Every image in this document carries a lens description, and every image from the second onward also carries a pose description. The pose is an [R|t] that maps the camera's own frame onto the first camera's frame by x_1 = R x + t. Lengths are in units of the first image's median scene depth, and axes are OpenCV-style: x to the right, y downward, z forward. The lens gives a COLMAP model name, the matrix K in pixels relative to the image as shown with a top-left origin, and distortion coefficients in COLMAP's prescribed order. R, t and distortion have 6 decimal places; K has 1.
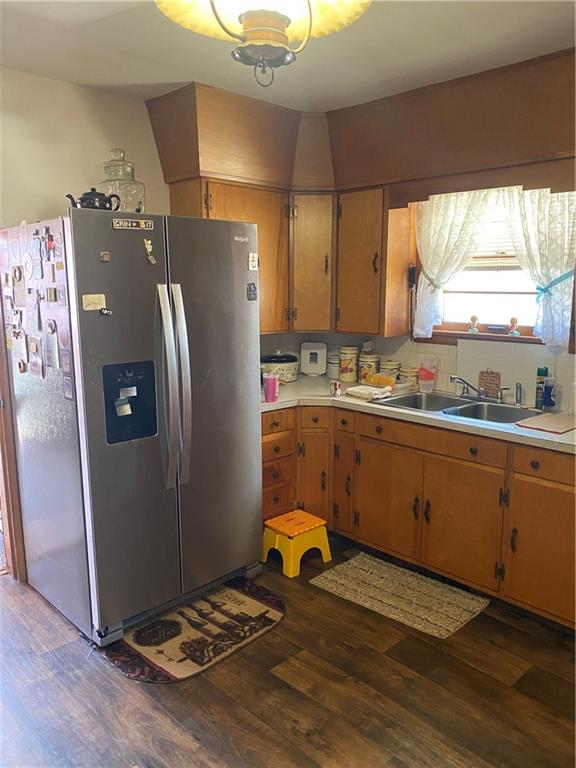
lens RADIAL K [[596.4, 0, 291.4], [0, 596.4, 389.3], [0, 0, 1]] dist [0.004715, -0.011719]
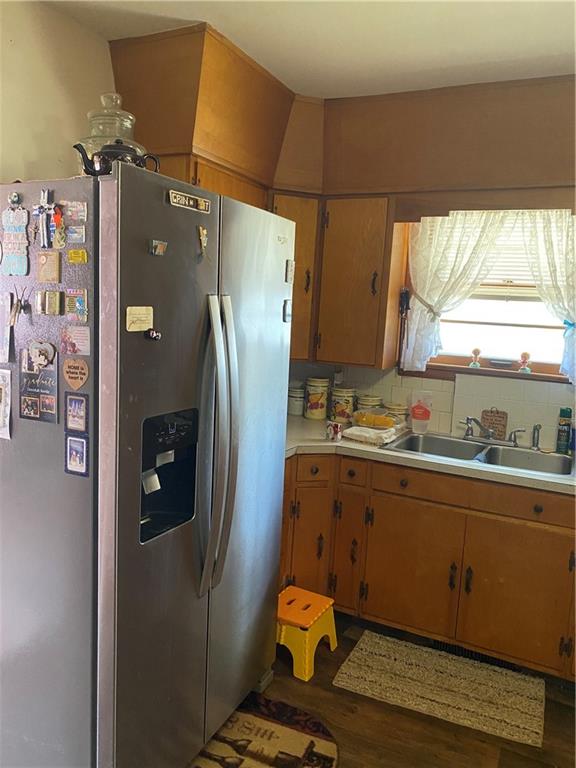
lens RADIAL K [[596.4, 0, 283.2], [0, 596.4, 383.4], [0, 0, 1]] dist [0.004715, -0.011719]
pose [[0.943714, 0.010480, 0.330596, -0.286495], [0.002160, 0.999281, -0.037844, -0.039836], [-0.330755, 0.036428, 0.943013, 0.266294]]
